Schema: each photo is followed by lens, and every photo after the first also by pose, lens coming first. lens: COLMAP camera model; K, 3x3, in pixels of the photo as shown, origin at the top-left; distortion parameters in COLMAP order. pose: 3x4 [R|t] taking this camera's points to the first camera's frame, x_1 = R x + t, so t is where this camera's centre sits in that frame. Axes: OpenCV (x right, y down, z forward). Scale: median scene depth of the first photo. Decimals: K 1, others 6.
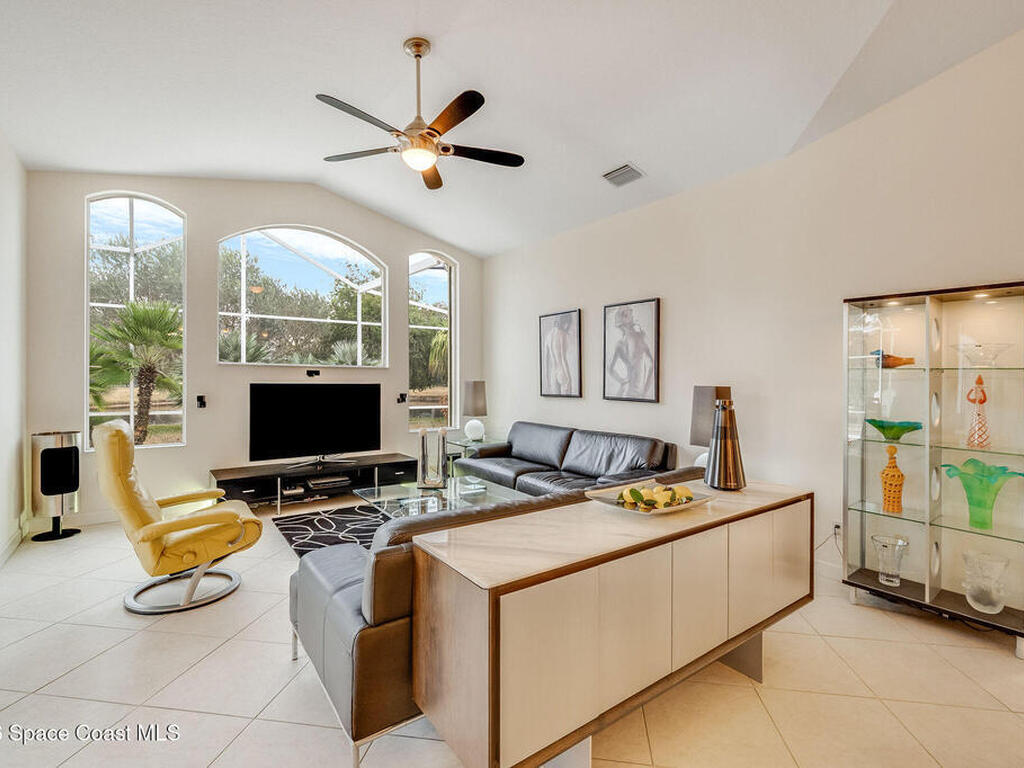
lens RADIAL K [[471.1, 0, 516.4], [0, 471.1, 378.6], [0, 0, 1]] dist [-0.007933, -0.000982]
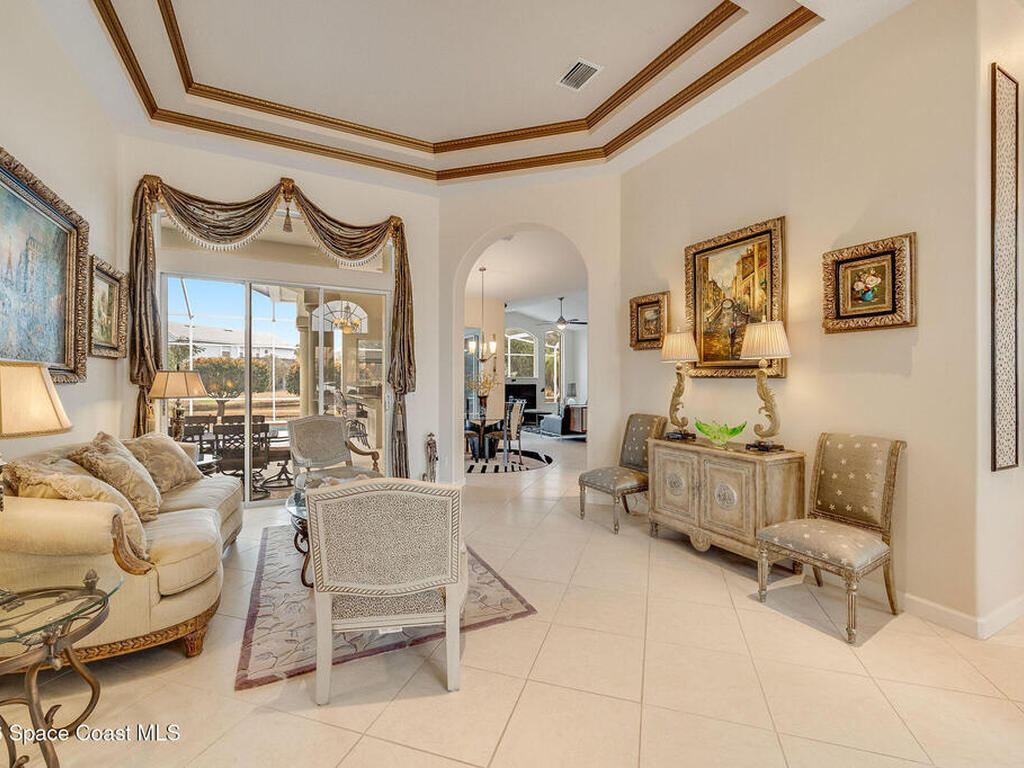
lens RADIAL K [[466.1, 0, 514.6], [0, 466.1, 381.2], [0, 0, 1]] dist [-0.003703, -0.001956]
pose [[0.985237, -0.005237, -0.171118, 0.047261], [0.004576, 0.999980, -0.004261, 0.006285], [0.171137, 0.003415, 0.985241, -1.872002]]
